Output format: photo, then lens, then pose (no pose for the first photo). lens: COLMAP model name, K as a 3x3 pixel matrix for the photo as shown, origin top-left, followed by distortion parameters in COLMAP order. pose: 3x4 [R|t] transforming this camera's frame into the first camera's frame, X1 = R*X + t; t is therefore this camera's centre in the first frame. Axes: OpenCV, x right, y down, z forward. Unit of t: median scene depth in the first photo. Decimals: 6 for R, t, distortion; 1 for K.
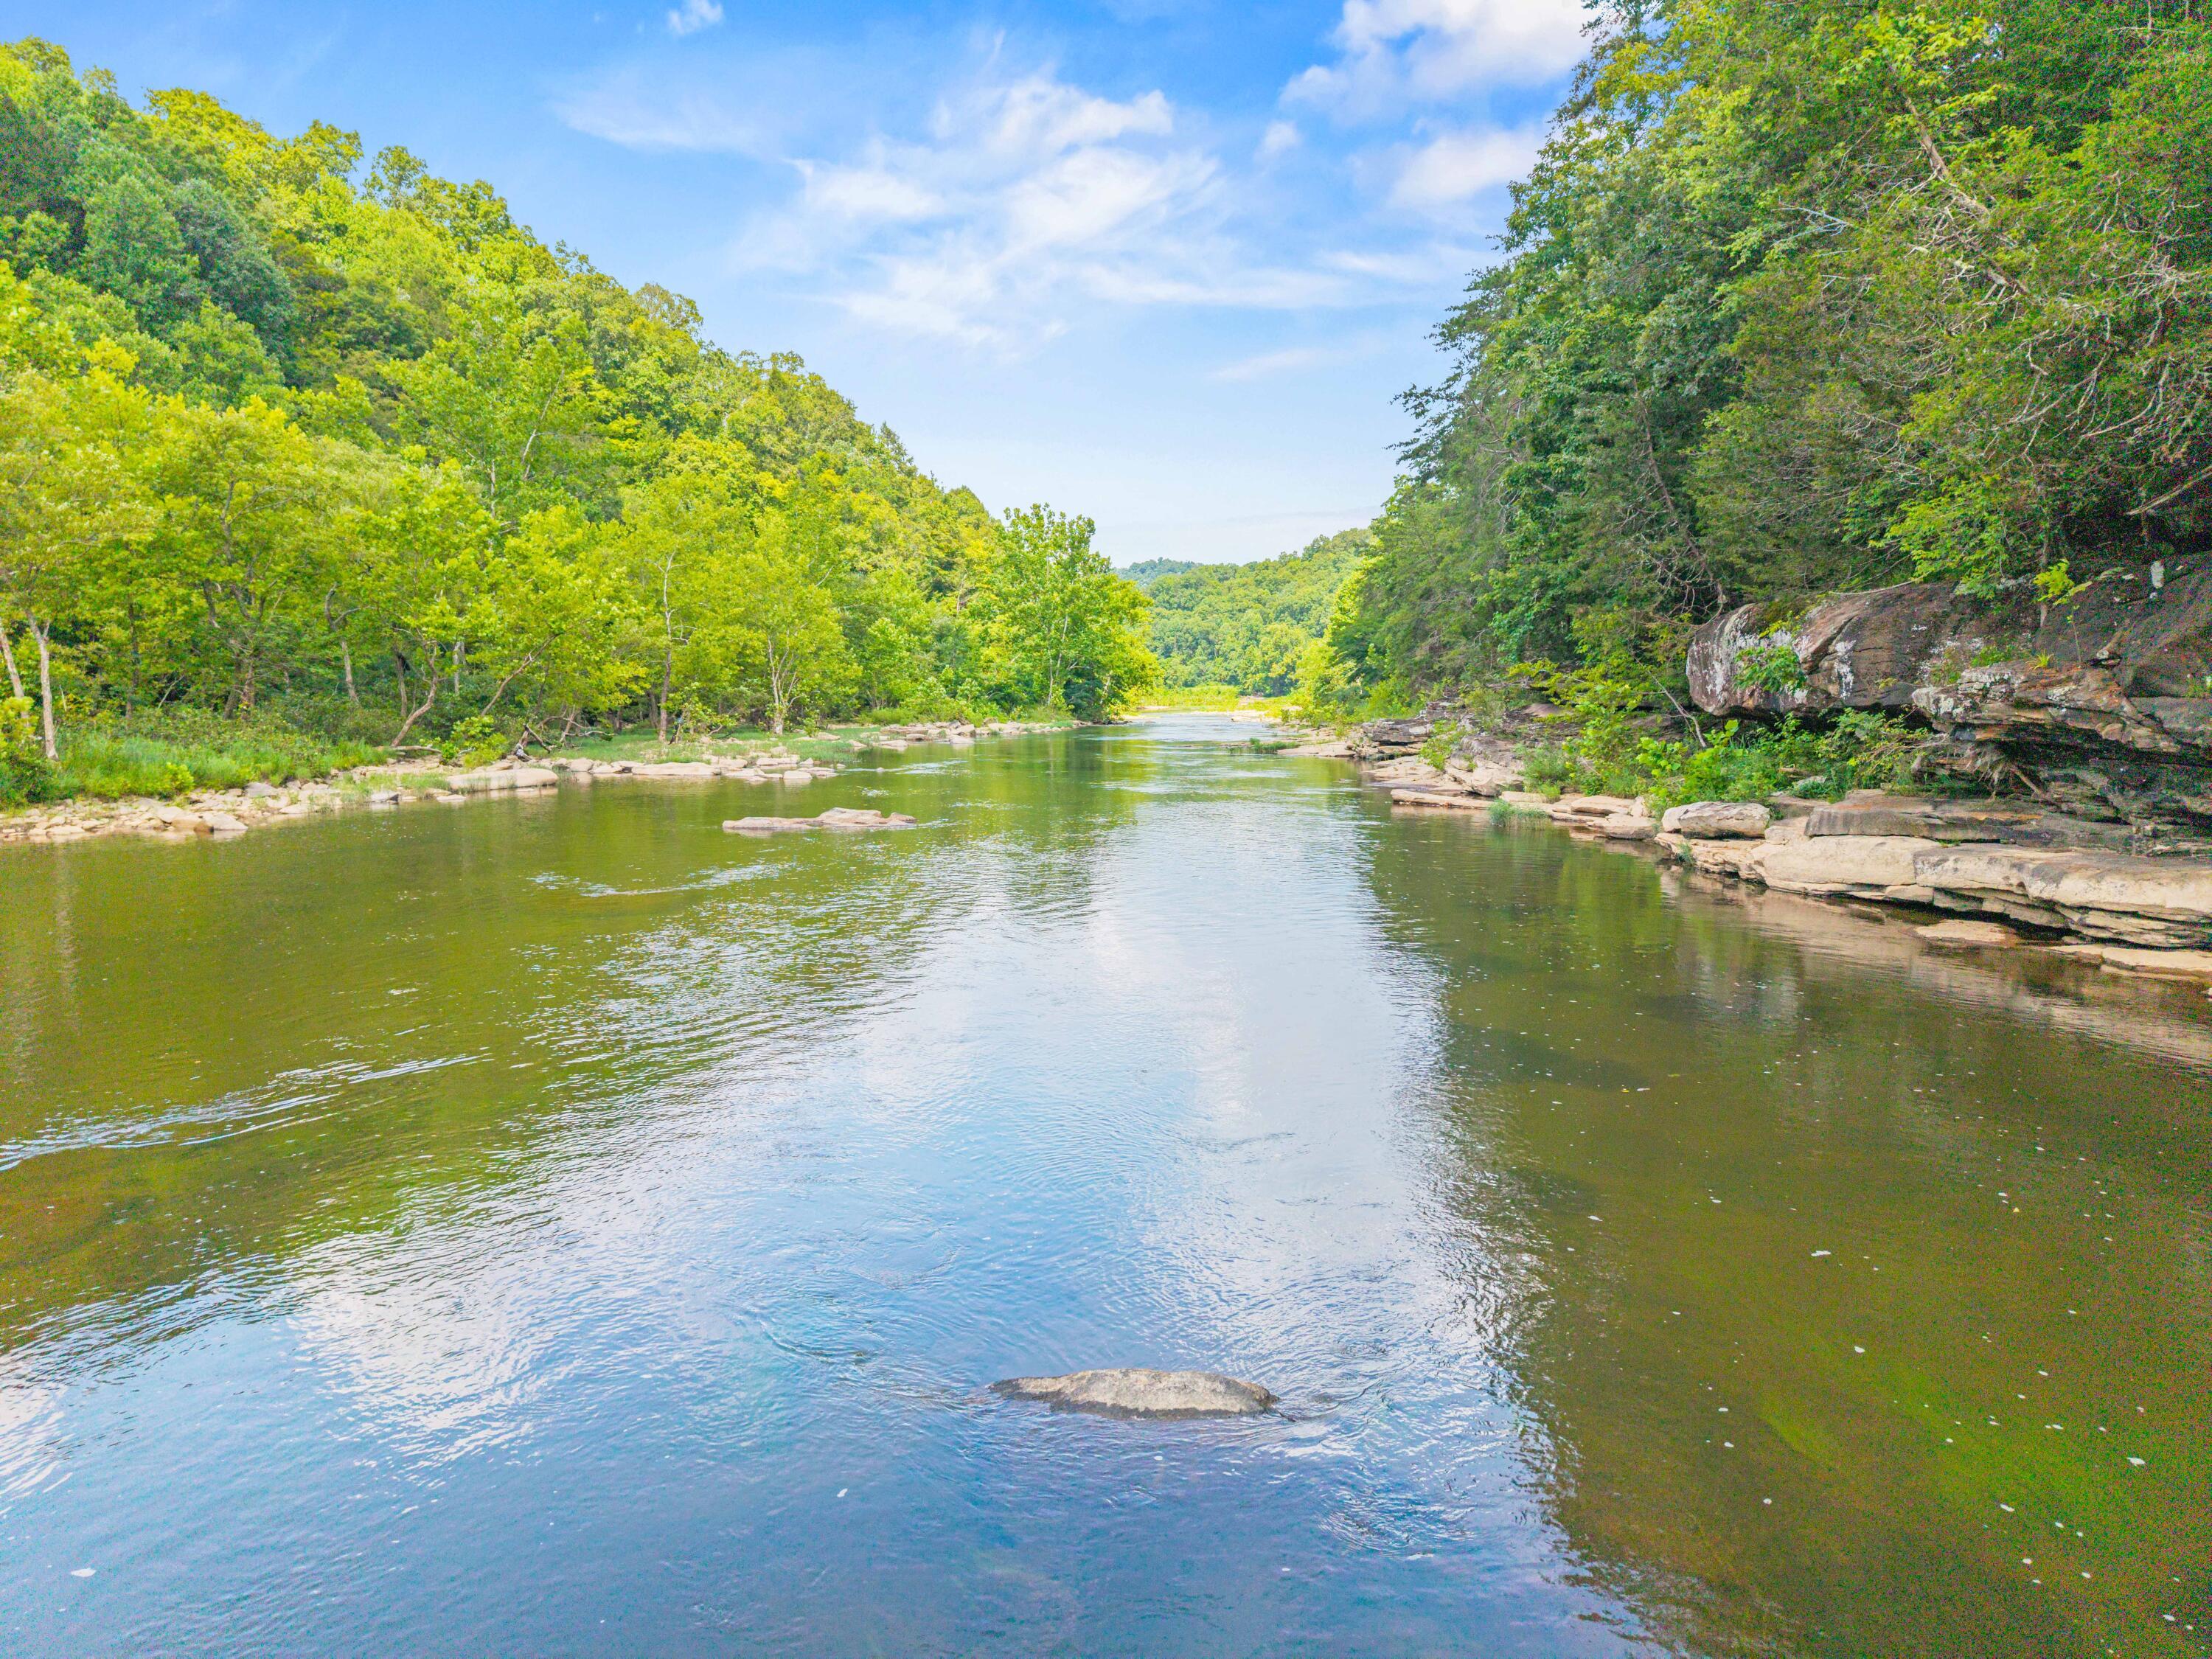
lens RADIAL K [[1527.7, 0, 1106.0], [0, 1527.7, 829.5], [0, 0, 1]] dist [0.048848, -0.025136]
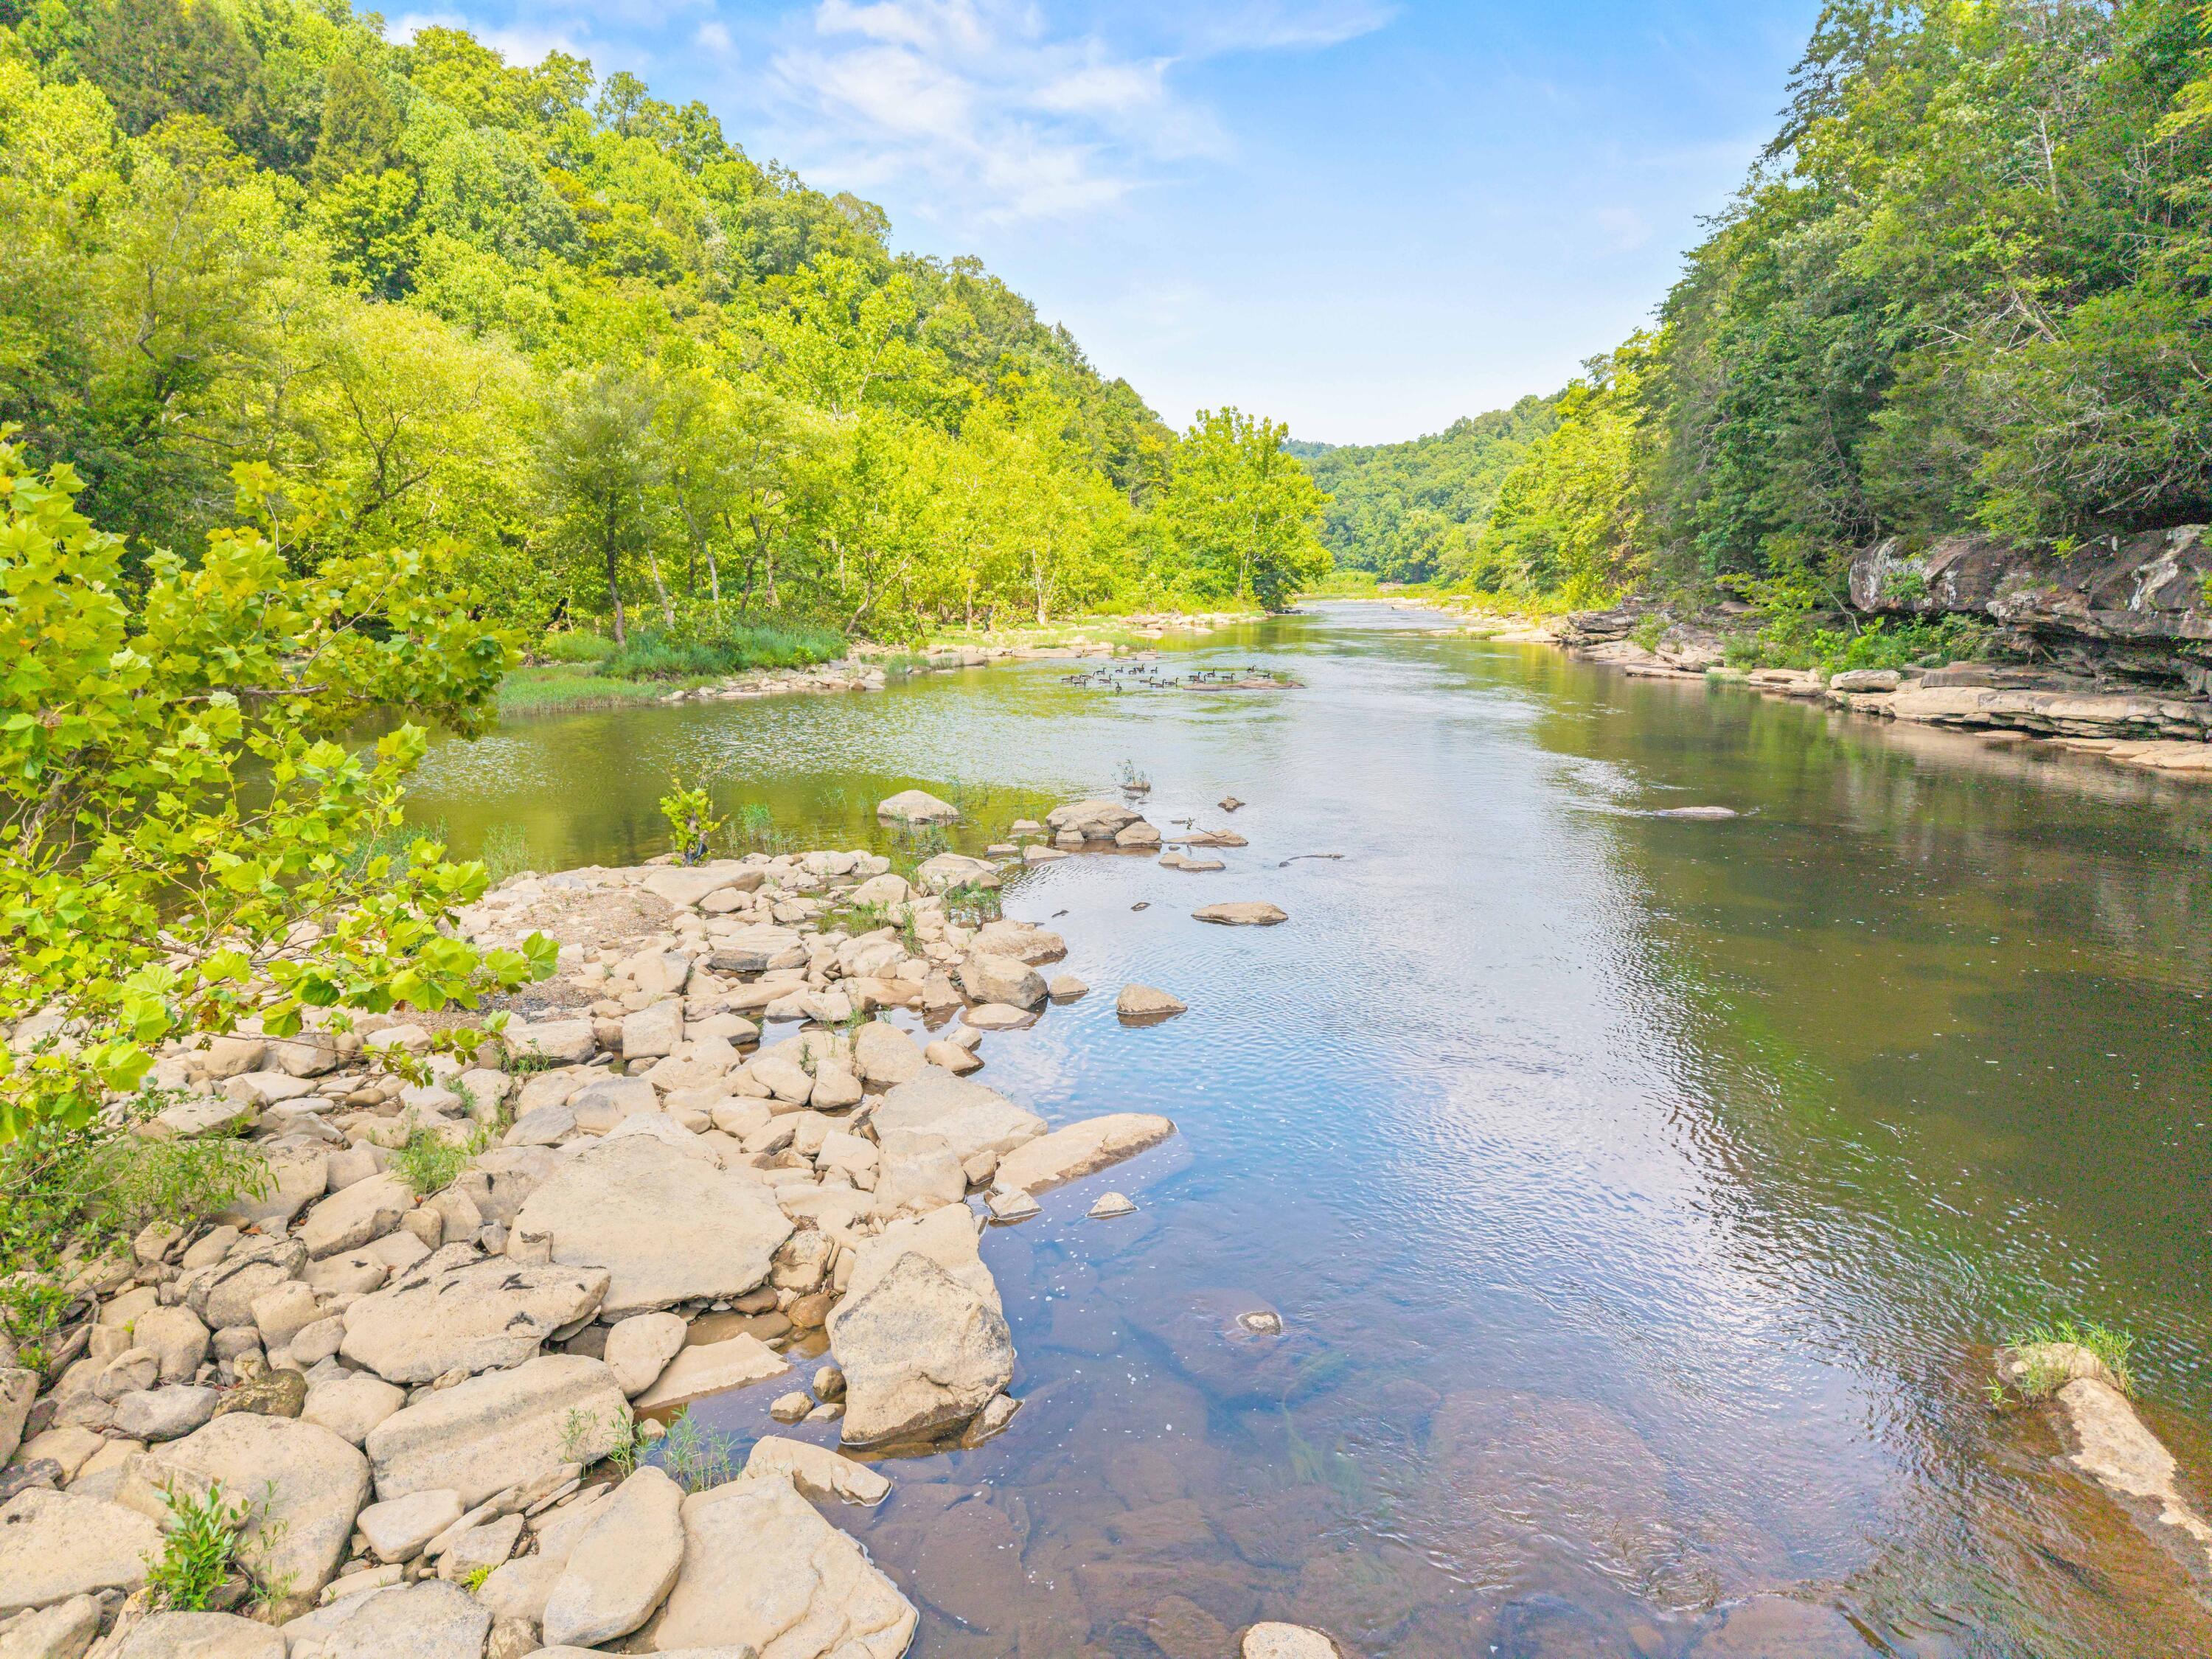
lens RADIAL K [[1527.7, 0, 1106.0], [0, 1527.7, 829.5], [0, 0, 1]] dist [0.048848, -0.025136]
pose [[0.996901, 0.010972, -0.077895, -0.193600], [-0.005216, 0.997266, 0.073709, 0.024451], [0.078491, -0.073074, 0.994233, -0.489765]]
